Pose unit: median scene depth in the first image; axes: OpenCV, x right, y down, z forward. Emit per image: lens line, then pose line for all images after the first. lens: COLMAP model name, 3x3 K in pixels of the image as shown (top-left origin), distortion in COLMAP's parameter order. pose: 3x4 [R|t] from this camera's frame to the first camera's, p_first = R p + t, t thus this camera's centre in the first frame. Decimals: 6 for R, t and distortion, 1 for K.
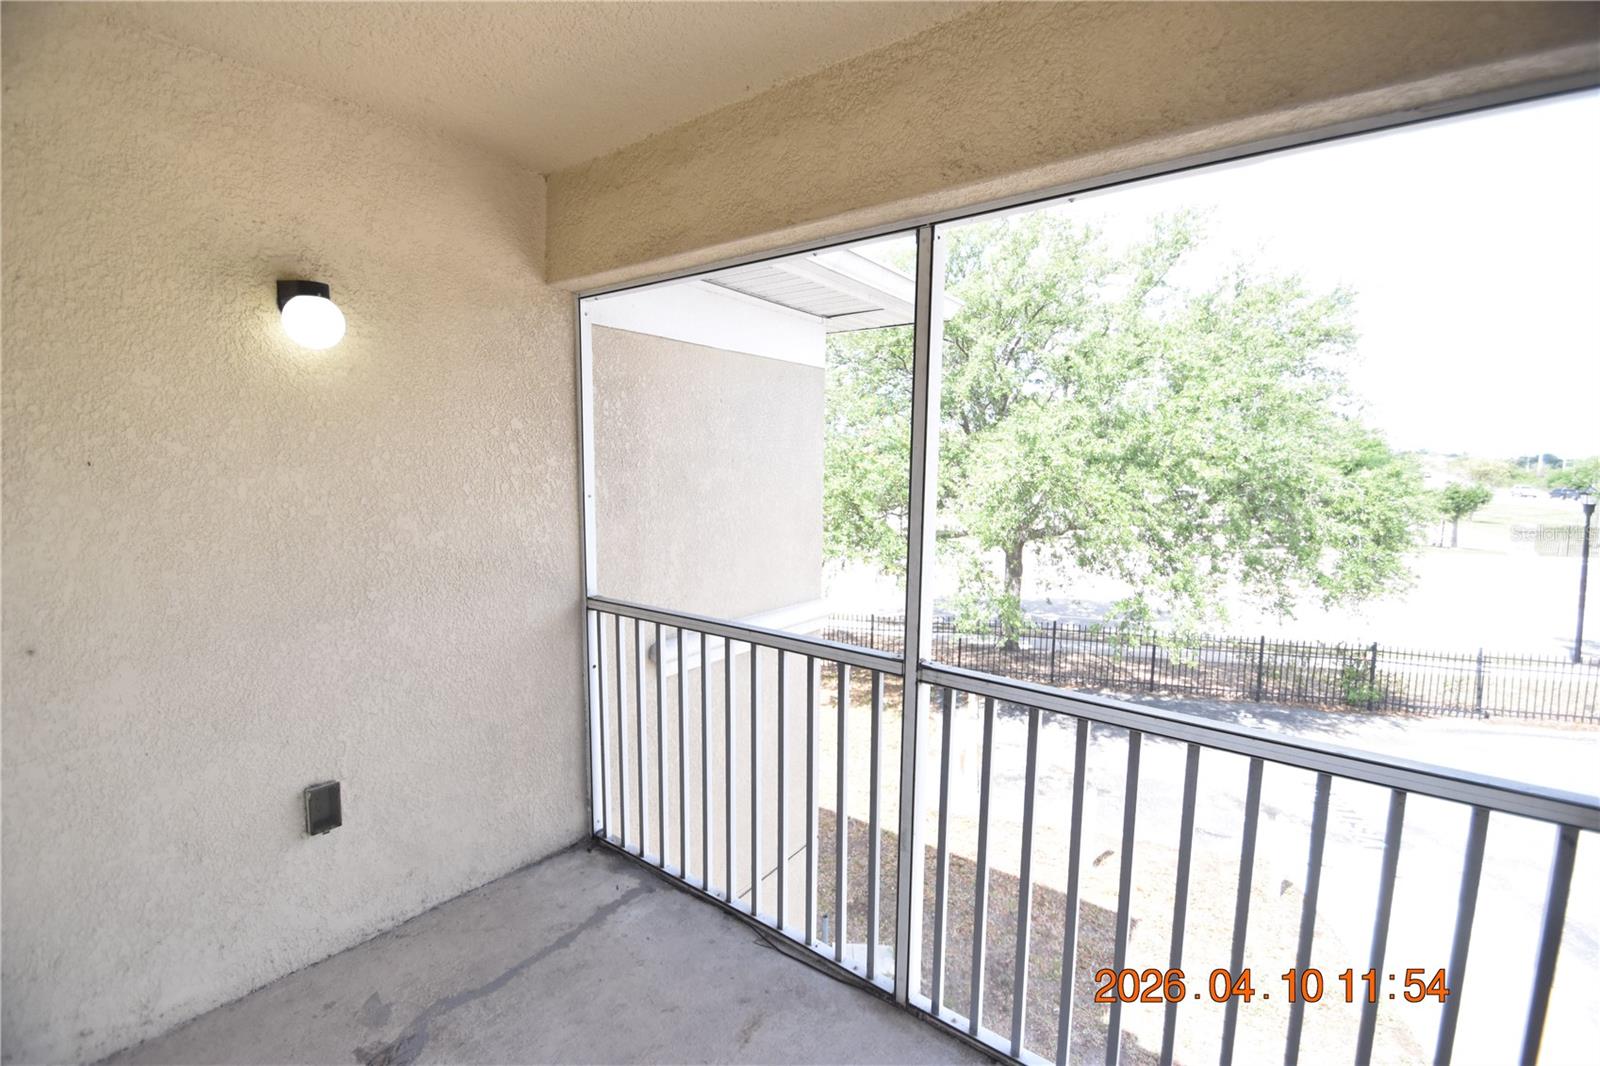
lens RADIAL K [[698.1, 0, 797.8], [0, 698.1, 537.3], [0, 0, 1]] dist [0.014569, -0.017647]
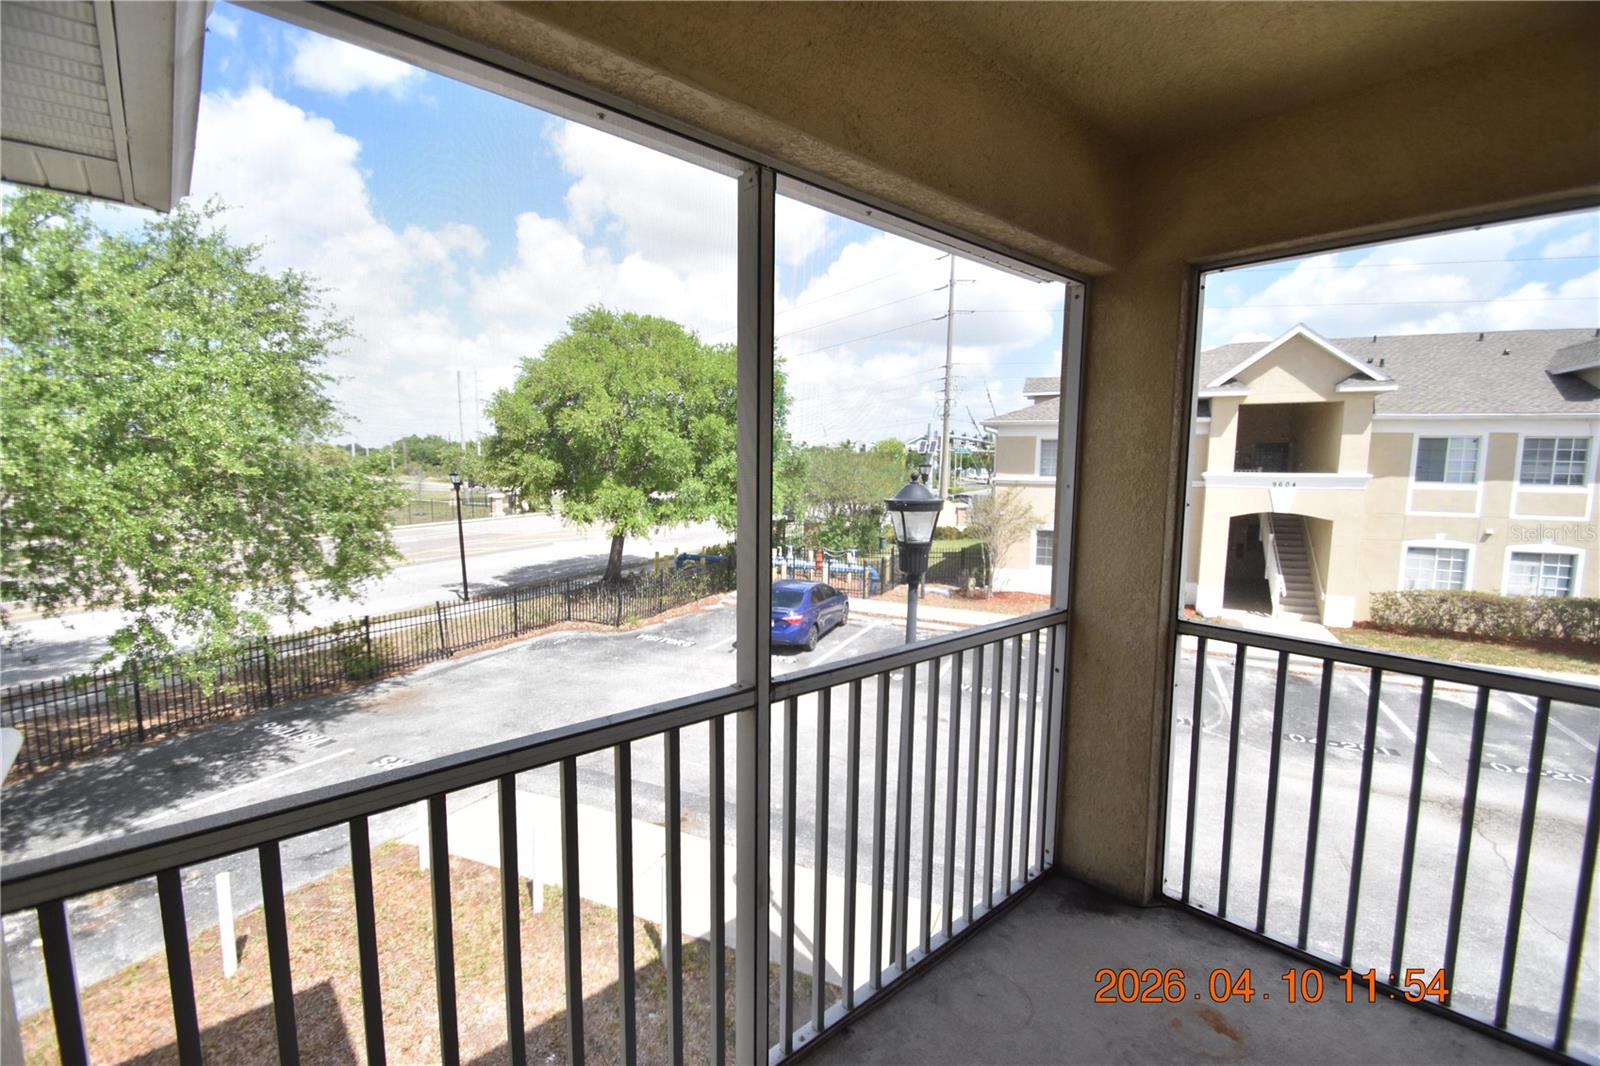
lens RADIAL K [[698.1, 0, 797.8], [0, 698.1, 537.3], [0, 0, 1]] dist [0.014569, -0.017647]
pose [[0.200853, -0.111342, 0.973273, -0.087723], [0.094205, 0.991111, 0.093941, -0.011763], [-0.975081, 0.072819, 0.209556, 0.109658]]
